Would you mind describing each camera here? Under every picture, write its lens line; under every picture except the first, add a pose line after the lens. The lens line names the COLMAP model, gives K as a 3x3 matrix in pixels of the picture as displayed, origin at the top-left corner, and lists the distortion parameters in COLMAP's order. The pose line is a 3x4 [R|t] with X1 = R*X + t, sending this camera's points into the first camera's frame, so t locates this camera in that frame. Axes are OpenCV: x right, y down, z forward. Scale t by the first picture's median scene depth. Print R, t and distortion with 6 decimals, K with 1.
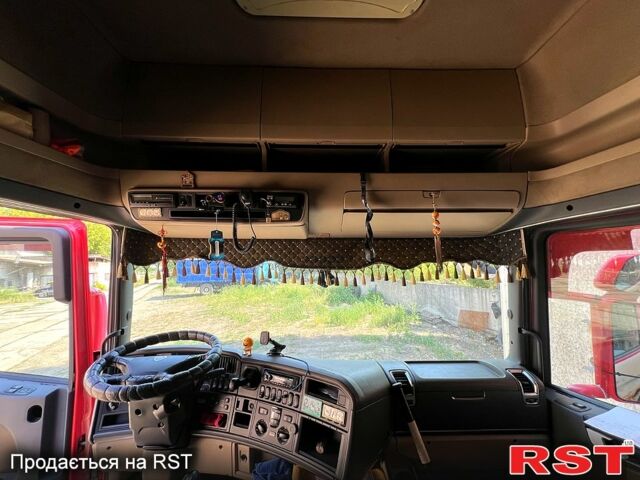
lens RADIAL K [[258.5, 0, 319.3], [0, 258.5, 238.9], [0, 0, 1]] dist [0.000290, -0.000209]
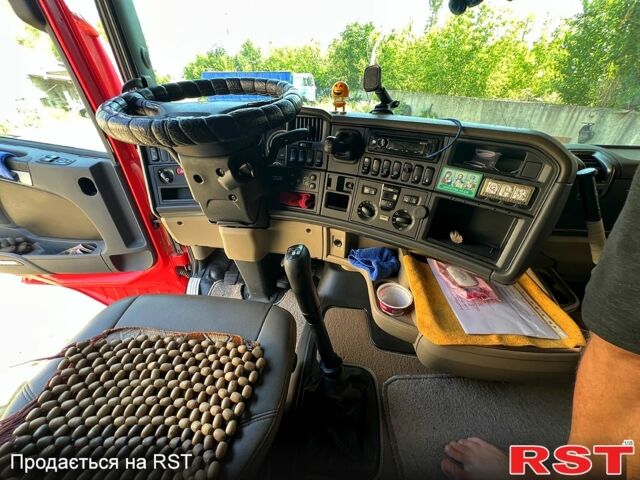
lens RADIAL K [[258.5, 0, 318.1], [0, 258.5, 239.6], [0, 0, 1]] dist [0.000290, -0.000209]
pose [[0.990746, 0.066181, -0.118504, -0.258306], [0.017689, 0.802673, 0.596157, 0.354428], [0.134574, -0.592736, 0.794074, 0.353928]]
